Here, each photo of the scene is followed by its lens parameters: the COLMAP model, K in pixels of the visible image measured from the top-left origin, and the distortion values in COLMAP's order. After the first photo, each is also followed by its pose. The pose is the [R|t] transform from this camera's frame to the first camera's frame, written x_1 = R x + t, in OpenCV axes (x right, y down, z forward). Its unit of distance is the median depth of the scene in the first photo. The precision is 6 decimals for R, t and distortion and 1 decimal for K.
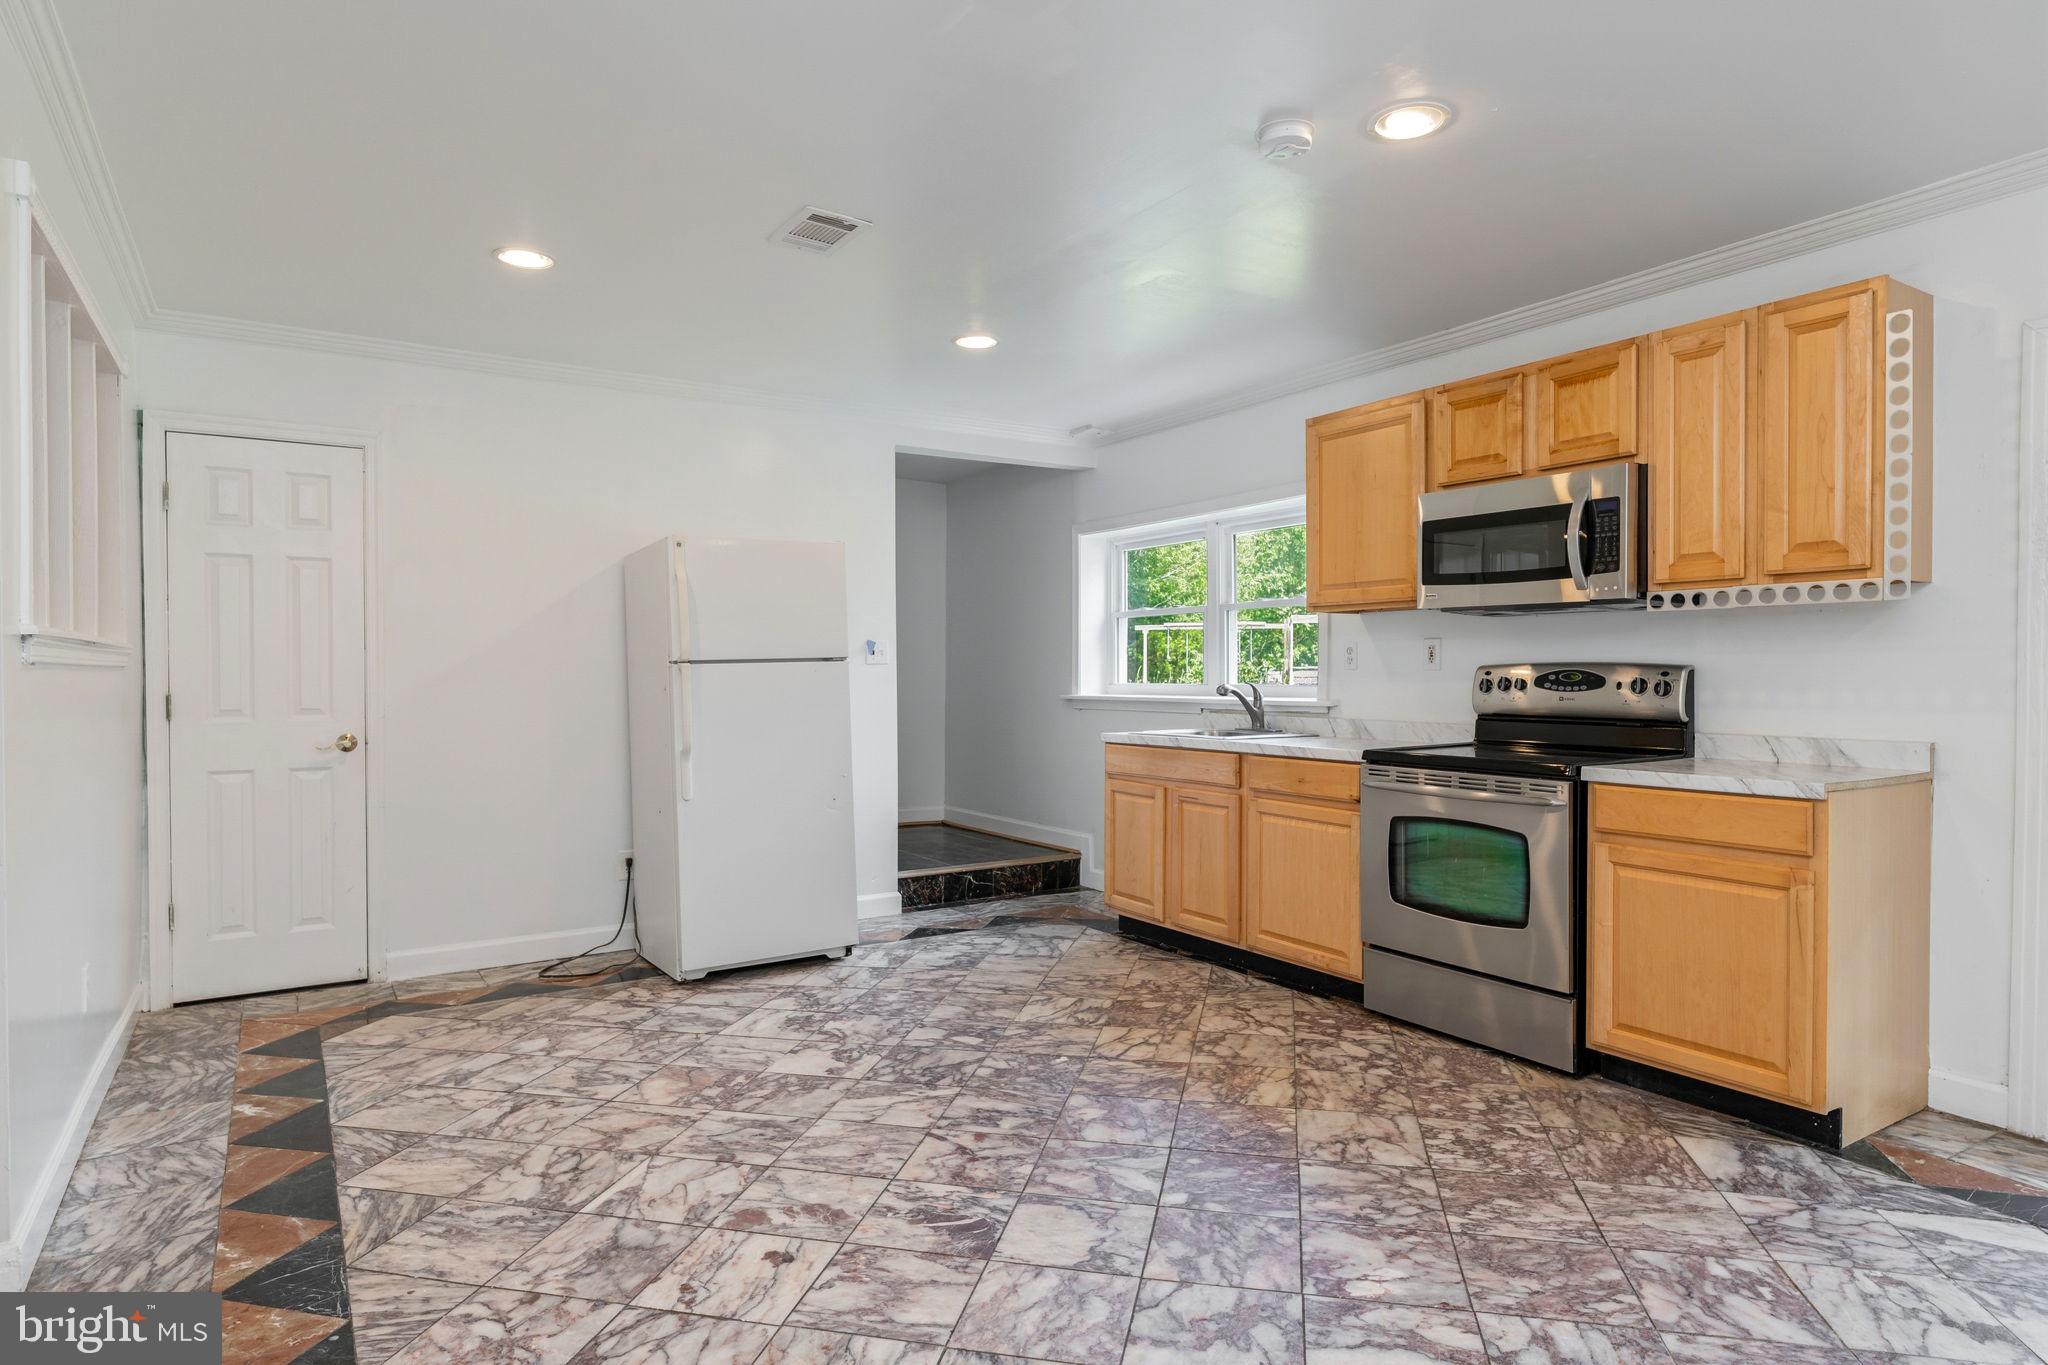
lens RADIAL K [[1117.4, 0, 1052.6], [0, 1117.4, 652.8], [0, 0, 1]] dist [-0.004306, -0.000207]
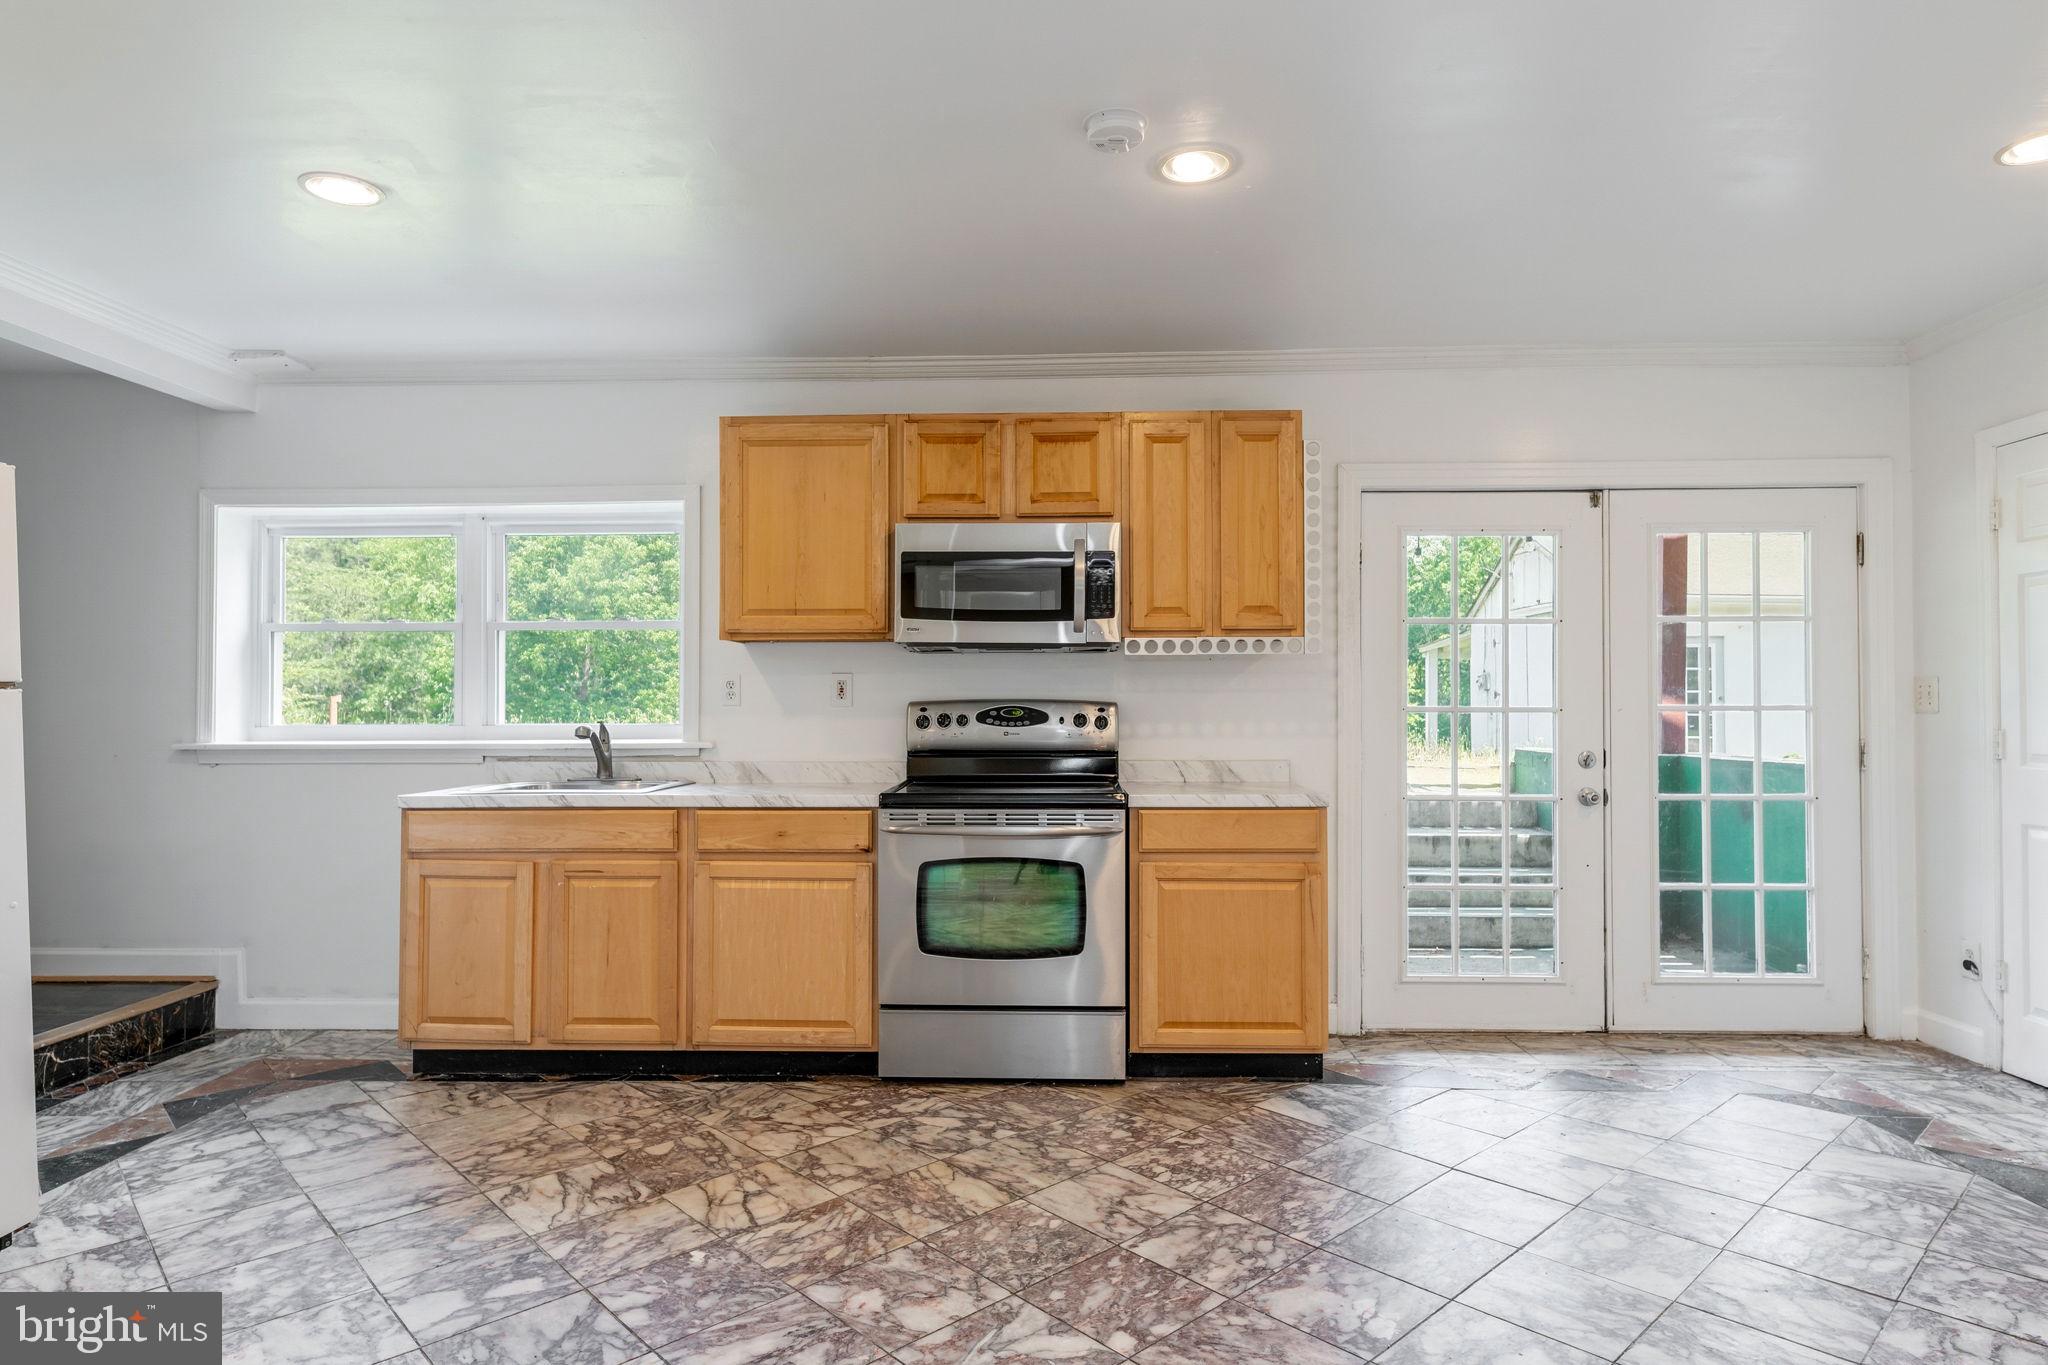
lens RADIAL K [[1117.4, 0, 1052.6], [0, 1117.4, 652.8], [0, 0, 1]] dist [-0.004306, -0.000207]
pose [[0.591062, 0.039759, 0.805645, -0.382523], [-0.012885, 0.999122, -0.039854, 0.006667], [-0.806523, 0.013175, 0.591056, 0.342025]]
